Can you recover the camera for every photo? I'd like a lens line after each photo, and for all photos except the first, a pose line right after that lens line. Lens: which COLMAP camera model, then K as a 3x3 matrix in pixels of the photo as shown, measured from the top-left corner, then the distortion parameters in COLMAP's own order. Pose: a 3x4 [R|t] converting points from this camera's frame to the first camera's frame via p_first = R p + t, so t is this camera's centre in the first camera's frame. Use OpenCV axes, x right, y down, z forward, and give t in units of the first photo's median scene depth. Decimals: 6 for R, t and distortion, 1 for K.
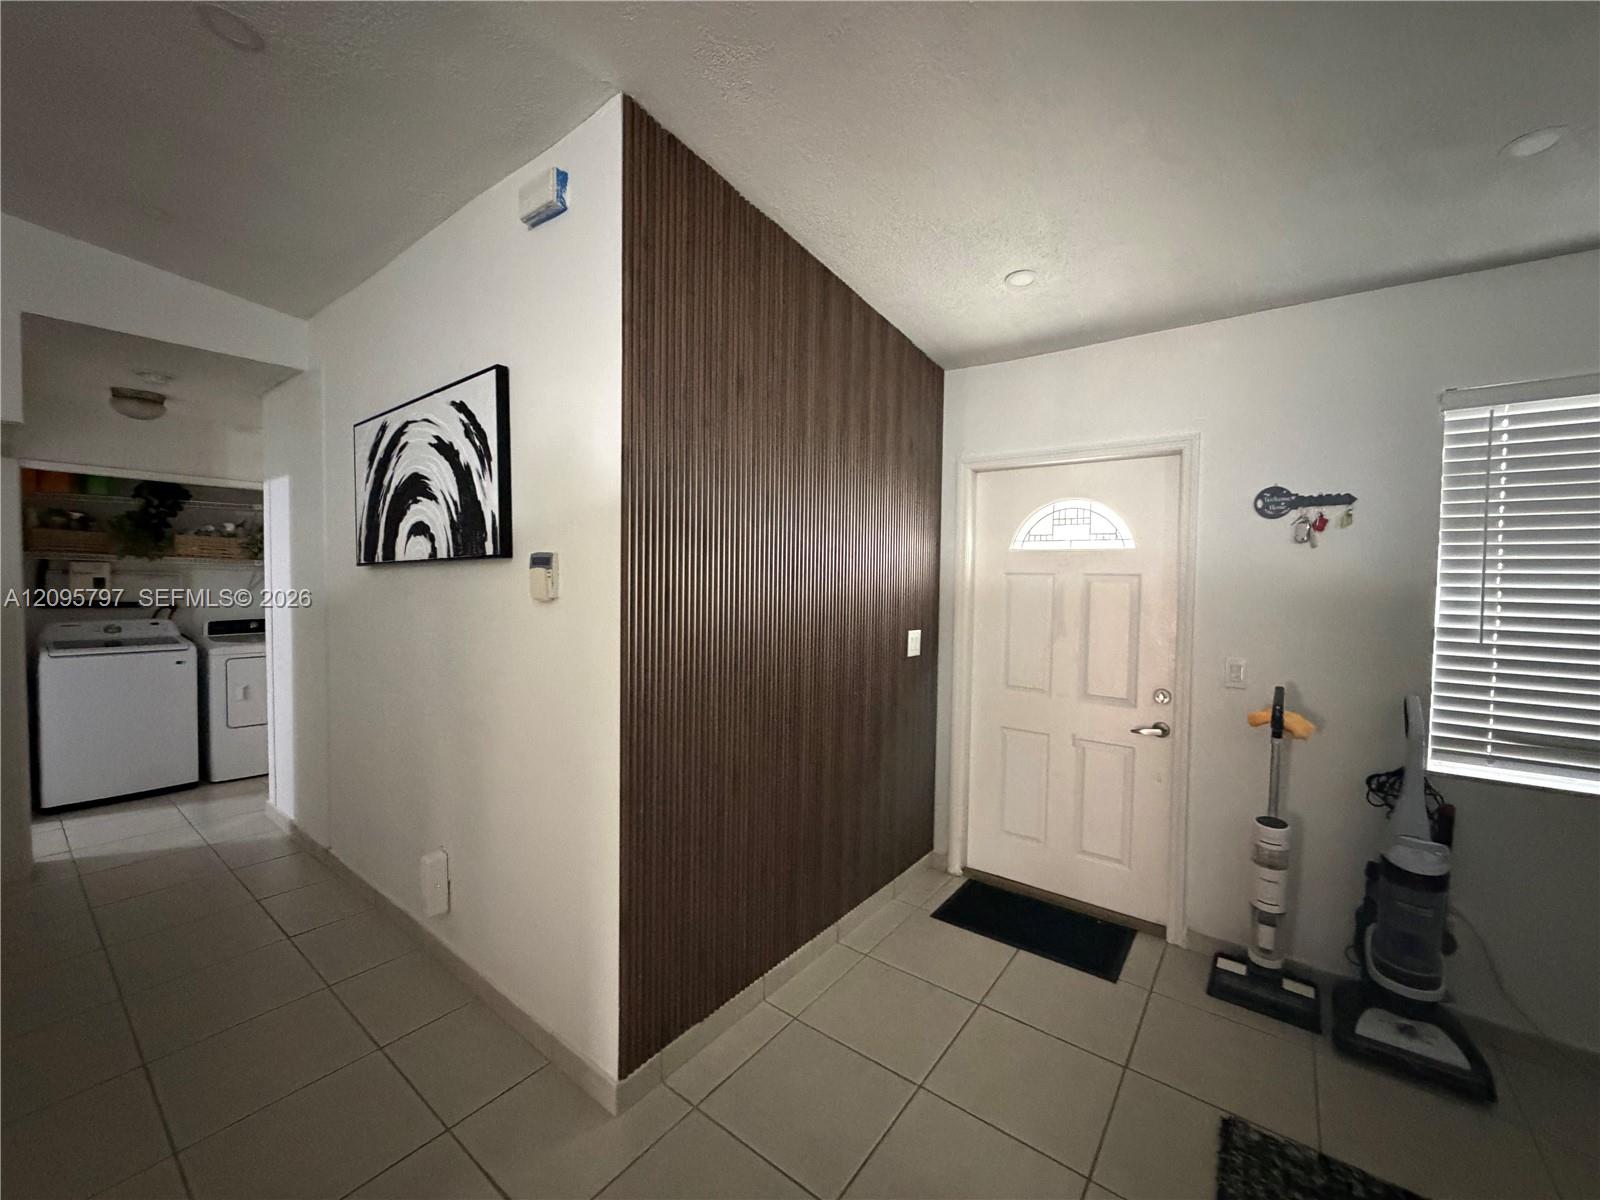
lens RADIAL K [[638.5, 0, 794.4], [0, 638.5, 599.8], [0, 0, 1]] dist [0.001369, -0.000363]
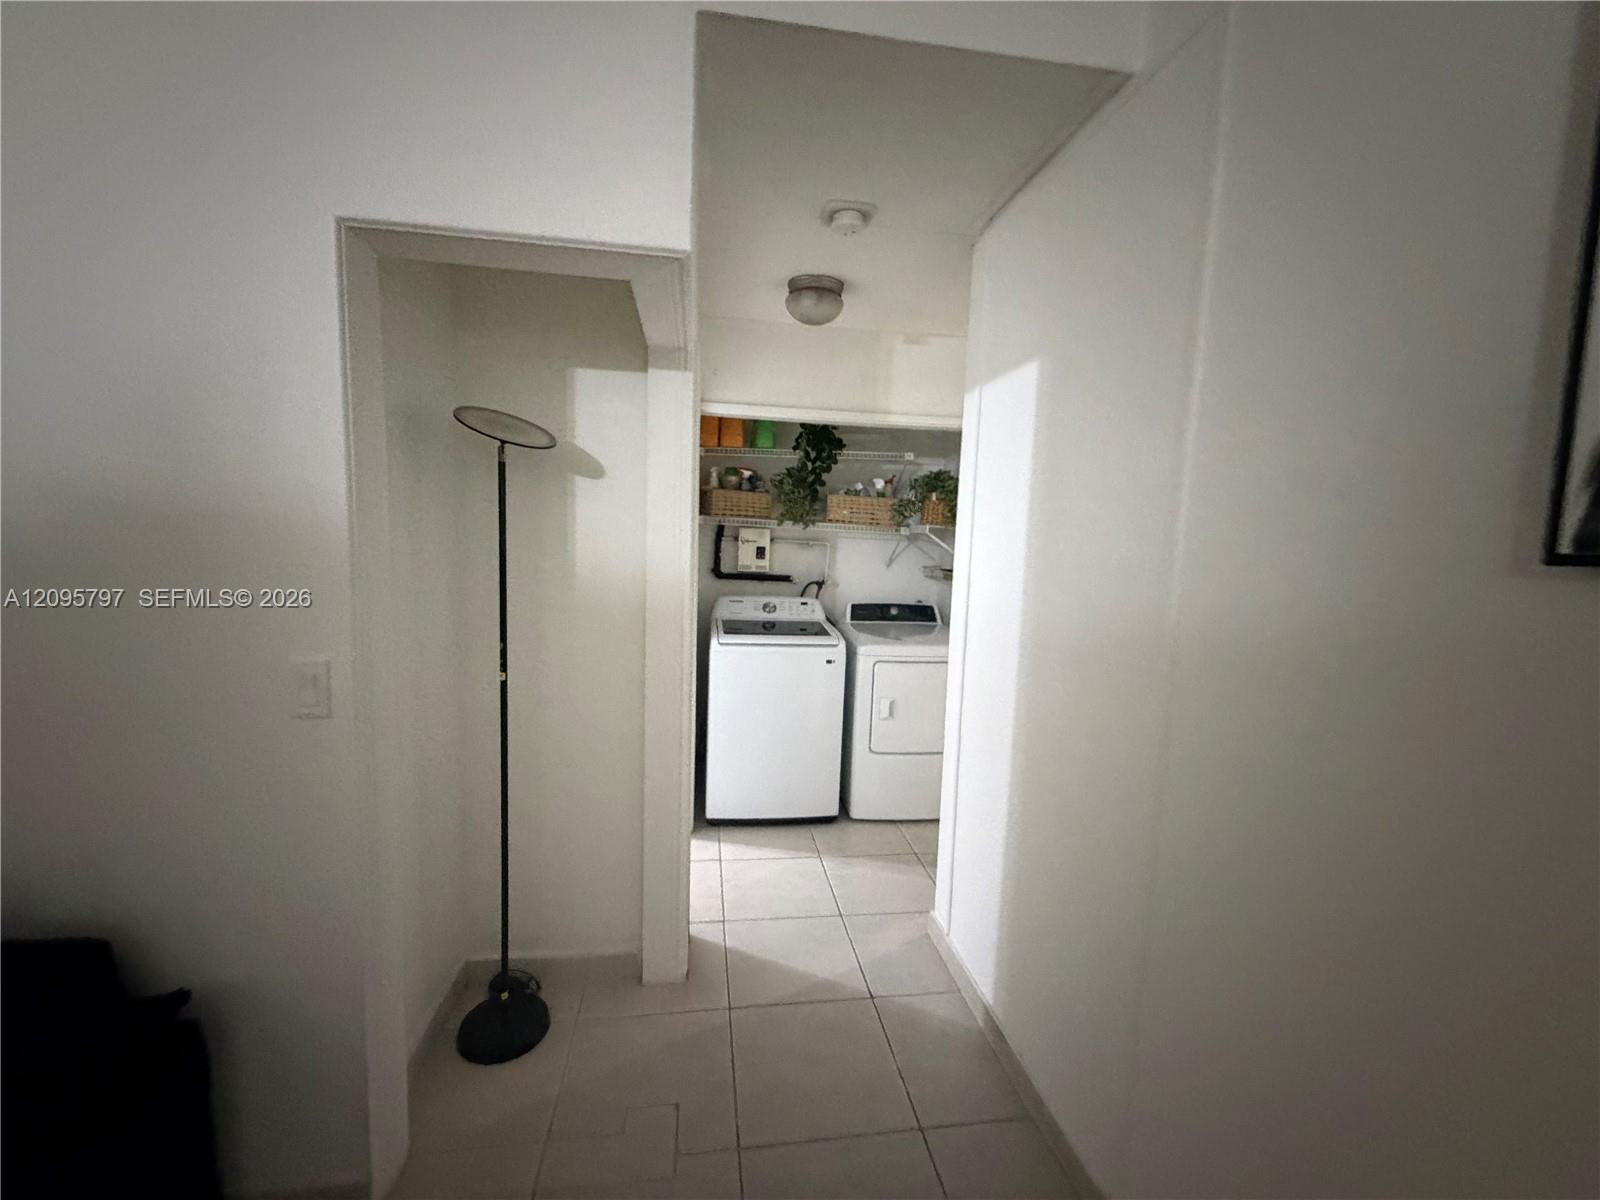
lens RADIAL K [[638.5, 0, 794.3], [0, 638.5, 594.2], [0, 0, 1]] dist [0.001369, -0.000363]
pose [[0.723573, 0.078459, -0.685774, -0.457262], [-0.049353, 0.996857, 0.061977, -0.025978], [0.688481, -0.011000, 0.725171, 0.403237]]
